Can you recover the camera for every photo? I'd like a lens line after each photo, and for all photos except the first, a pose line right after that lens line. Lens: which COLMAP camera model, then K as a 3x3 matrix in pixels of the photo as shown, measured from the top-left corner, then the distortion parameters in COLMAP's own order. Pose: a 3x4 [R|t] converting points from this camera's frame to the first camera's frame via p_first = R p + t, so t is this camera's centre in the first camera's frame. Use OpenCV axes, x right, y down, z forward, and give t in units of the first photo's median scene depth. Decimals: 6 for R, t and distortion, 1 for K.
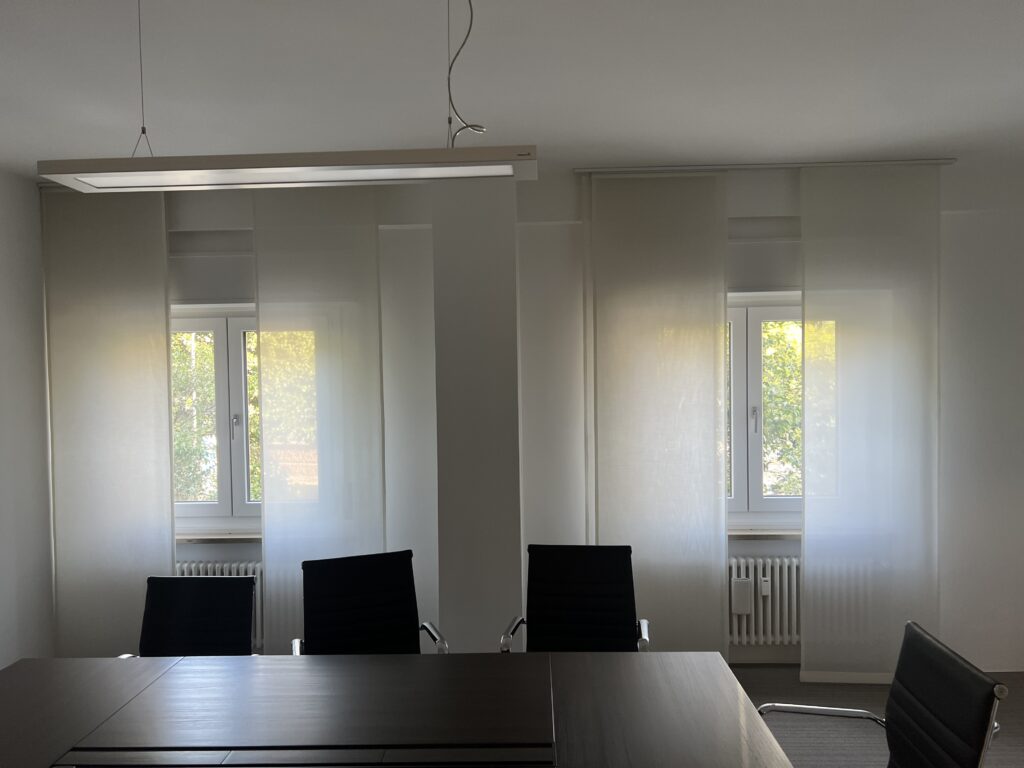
lens RADIAL K [[768.8, 0, 512.0], [0, 768.8, 384.0], [0, 0, 1]] dist [-0.004089, -0.004853]
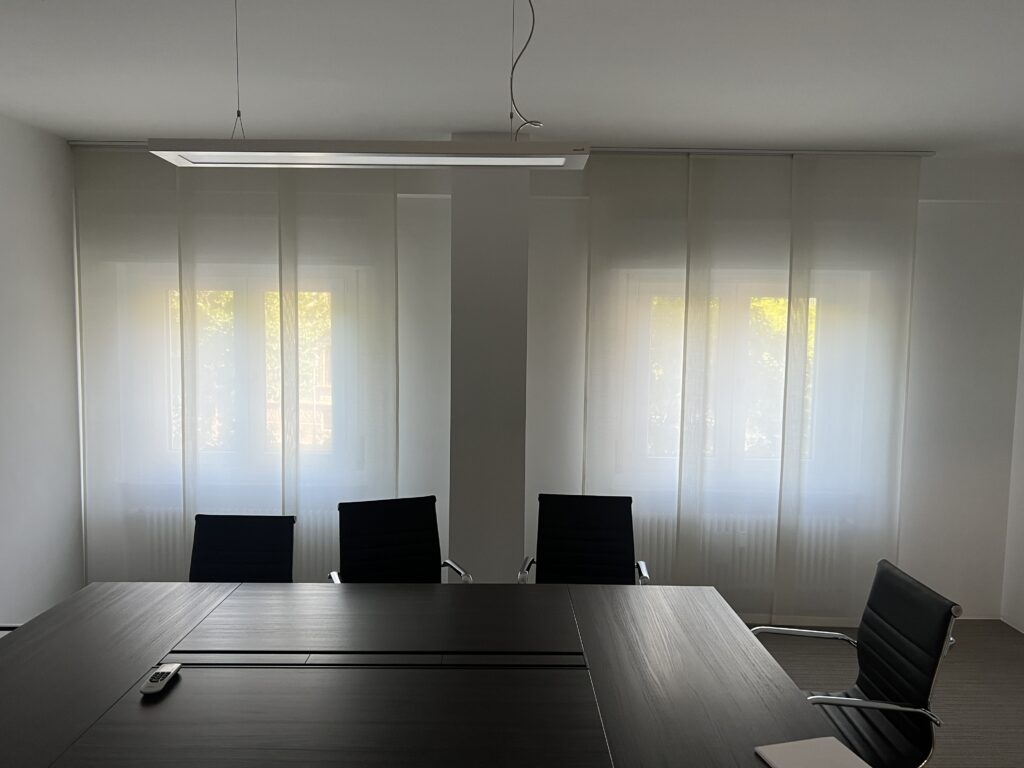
lens RADIAL K [[756.4, 0, 512.0], [0, 756.4, 384.0], [0, 0, 1]] dist [-0.003867, -0.004226]
pose [[0.999045, 0.027127, 0.034253, -0.066107], [-0.028732, 0.998468, 0.047277, 0.001460], [-0.032918, -0.048216, 0.998294, -0.087182]]
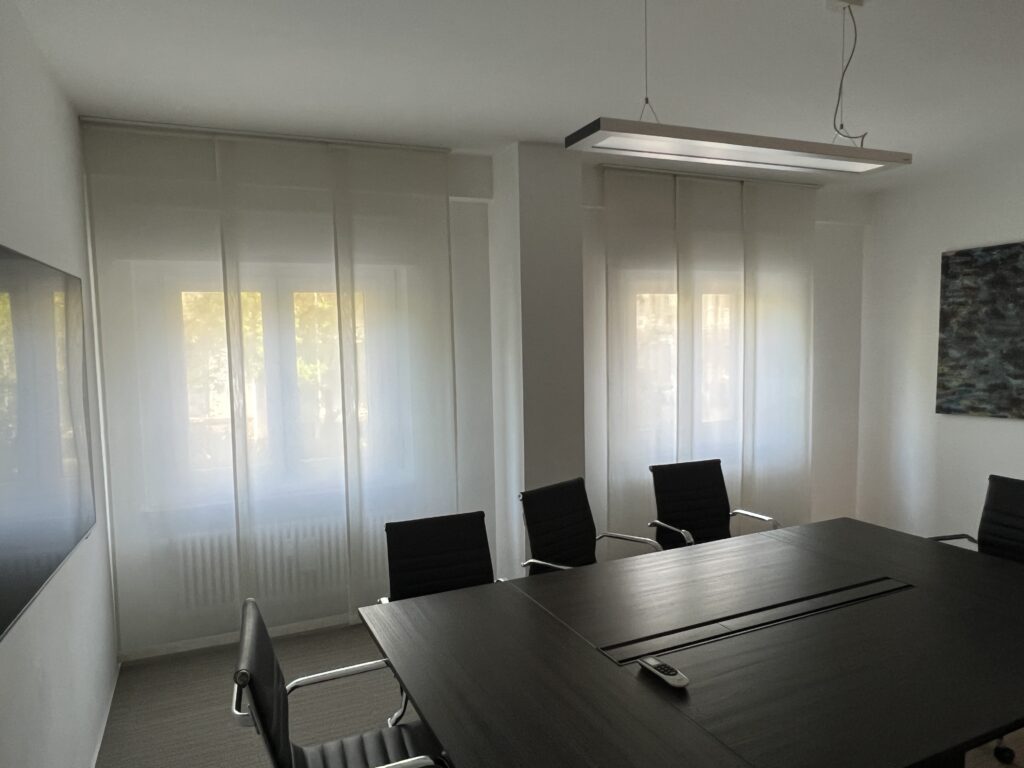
lens RADIAL K [[695.8, 0, 510.5], [0, 695.8, 346.0], [0, 0, 1]] dist [0.005402, 0.002149]
pose [[0.903497, -0.008140, 0.428517, -0.789686], [0.018656, 0.999619, -0.020347, 0.044240], [-0.428188, 0.026378, 0.903305, 0.098197]]
